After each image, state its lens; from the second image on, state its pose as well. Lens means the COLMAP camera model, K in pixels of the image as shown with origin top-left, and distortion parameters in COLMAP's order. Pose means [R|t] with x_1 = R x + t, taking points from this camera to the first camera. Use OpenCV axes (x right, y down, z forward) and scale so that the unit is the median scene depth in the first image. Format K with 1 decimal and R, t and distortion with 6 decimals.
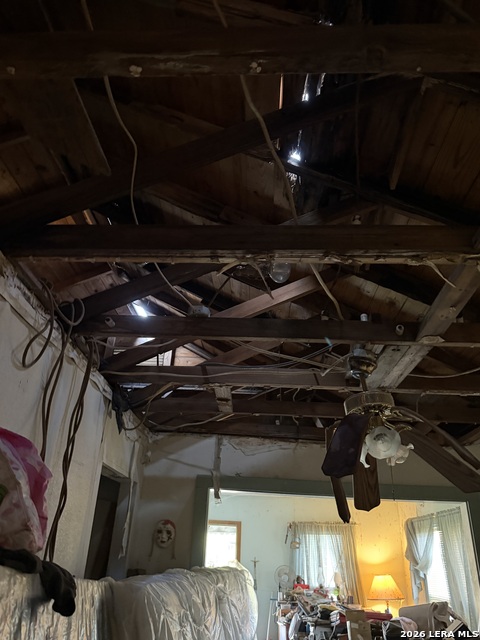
lens RADIAL K [[468.5, 0, 234.8], [0, 468.5, 322.6], [0, 0, 1]] dist [0.003788, -0.003230]
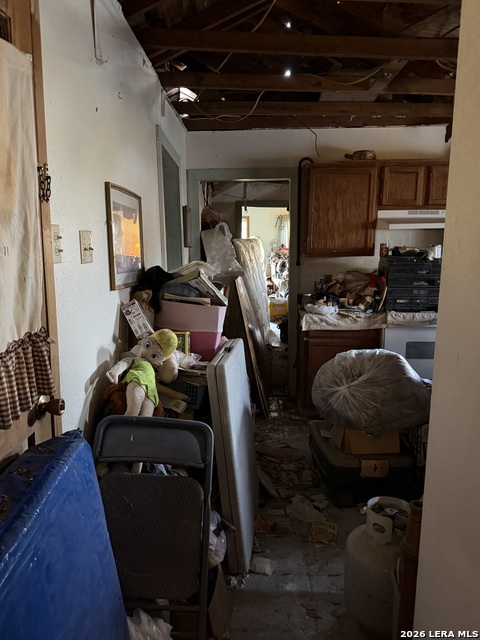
lens RADIAL K [[501.4, 0, 240.0], [0, 501.4, 320.0], [0, 0, 1]] dist [0.109580, -0.177495]
pose [[0.998758, -0.045217, 0.020914, -0.102275], [0.024514, 0.811508, 0.583827, -0.447373], [-0.043370, -0.582589, 0.811609, -0.925680]]
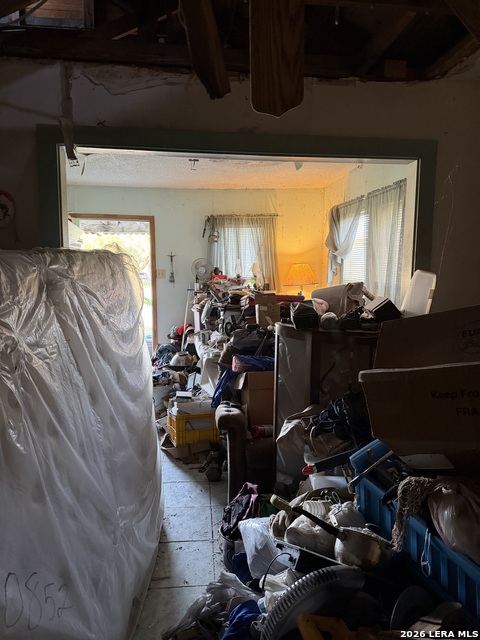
lens RADIAL K [[450.2, 0, 243.0], [0, 450.2, 320.1], [0, 0, 1]] dist [0.025933, -0.053872]
pose [[0.989353, -0.051737, 0.136028, 0.077908], [-0.033252, 0.829594, 0.557376, 0.143796], [-0.141685, -0.555965, 0.819041, 0.222296]]
